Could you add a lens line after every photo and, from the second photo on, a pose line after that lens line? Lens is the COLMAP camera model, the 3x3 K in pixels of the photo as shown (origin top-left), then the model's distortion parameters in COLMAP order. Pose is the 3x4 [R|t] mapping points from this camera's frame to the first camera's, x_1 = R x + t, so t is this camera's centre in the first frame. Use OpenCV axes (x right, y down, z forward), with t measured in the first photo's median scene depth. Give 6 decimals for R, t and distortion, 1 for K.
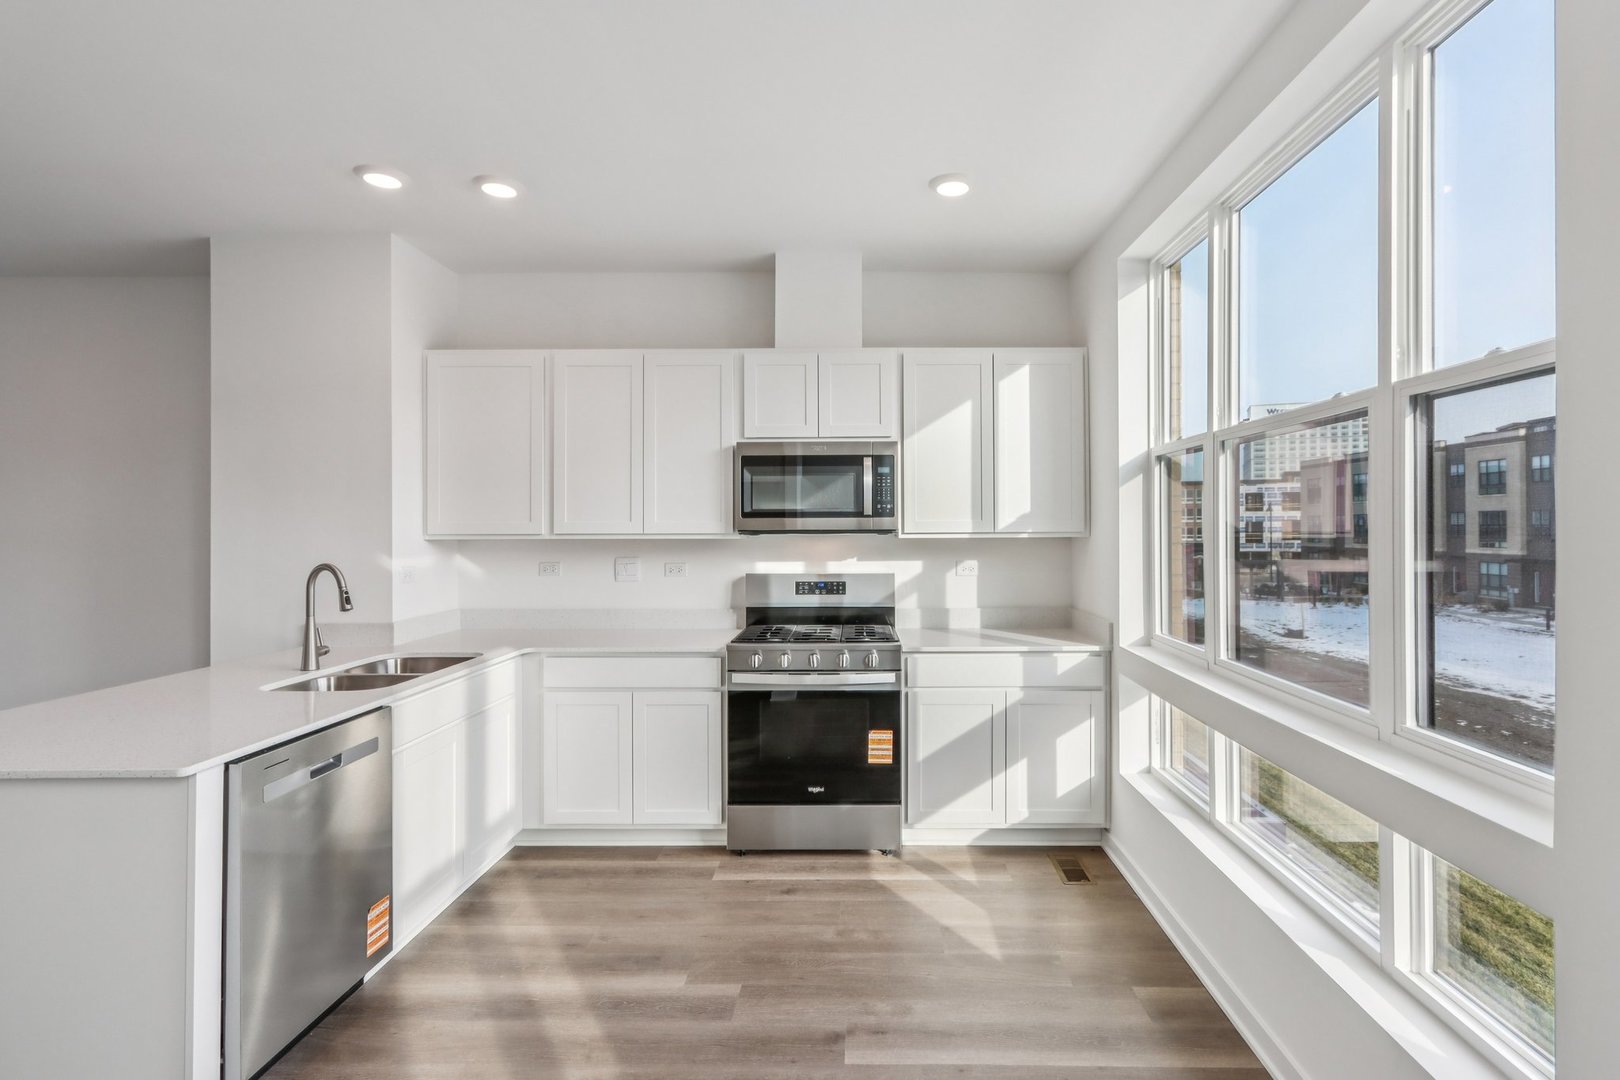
lens RADIAL K [[776.9, 0, 888.1], [0, 776.9, 525.5], [0, 0, 1]] dist [-0.003724, 0.005217]
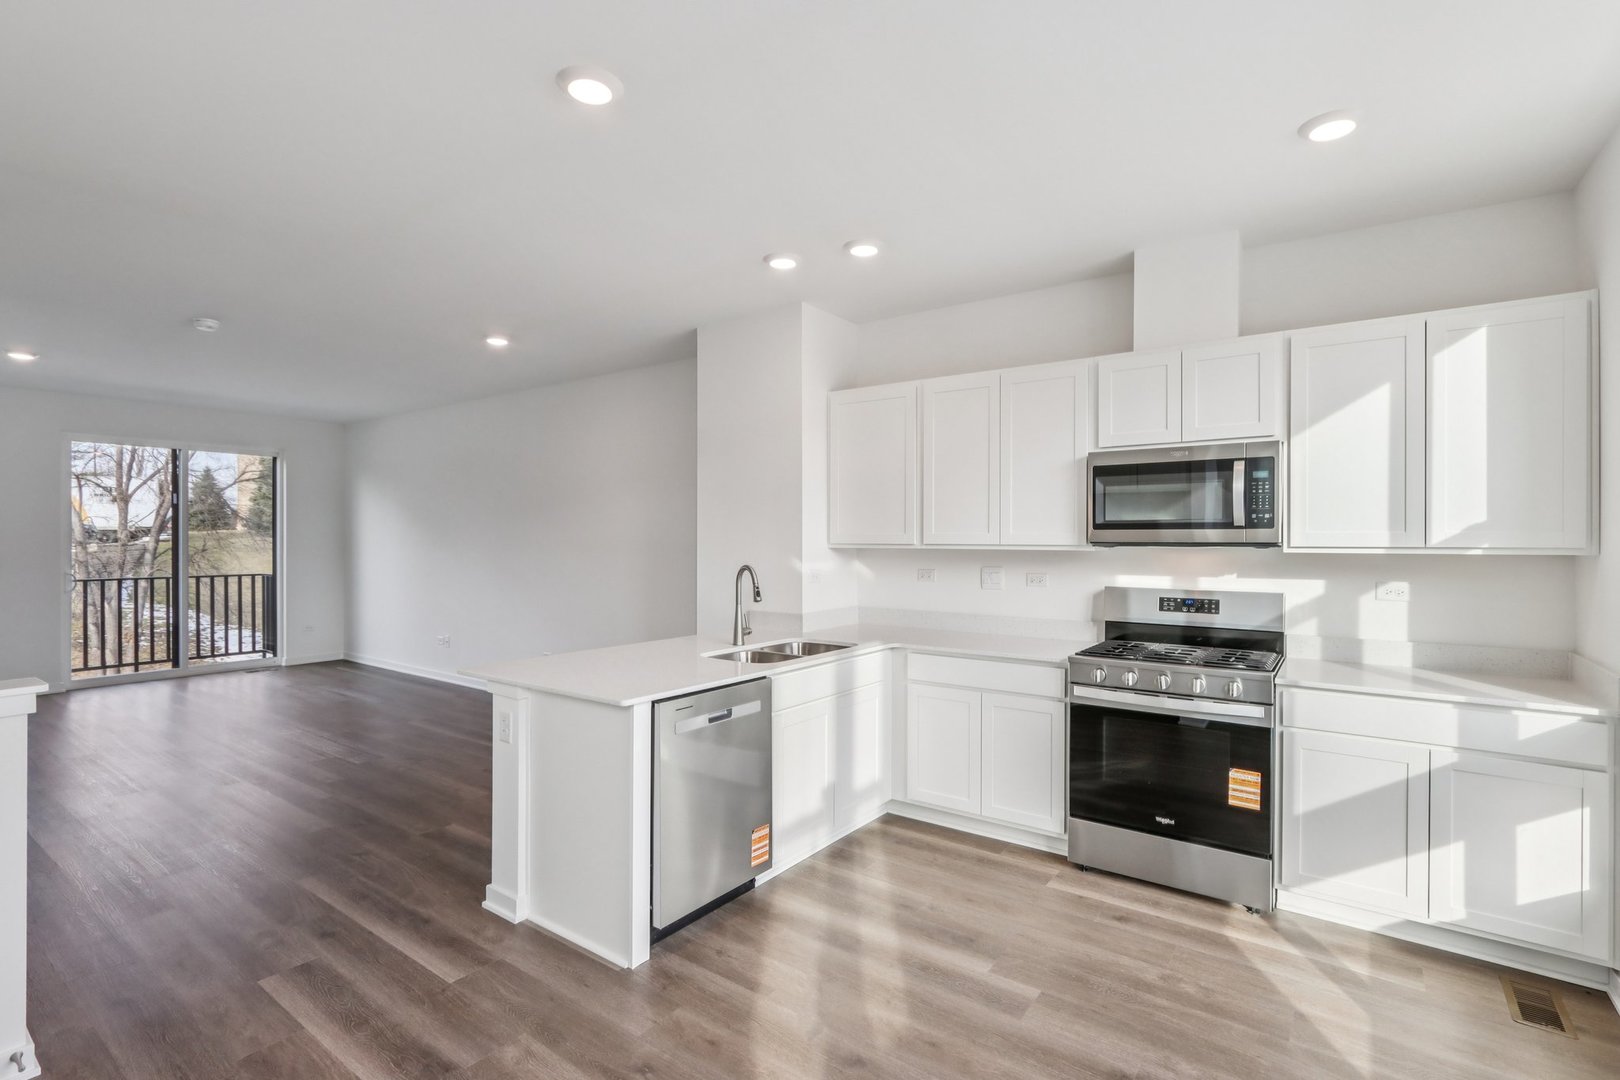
lens RADIAL K [[776.9, 0, 849.8], [0, 776.9, 541.8], [0, 0, 1]] dist [-0.003724, 0.005217]
pose [[0.813882, 0.008322, -0.580970, 0.137947], [-0.004002, 0.999954, 0.008718, -0.001388], [0.581016, -0.004771, 0.813878, 0.024321]]
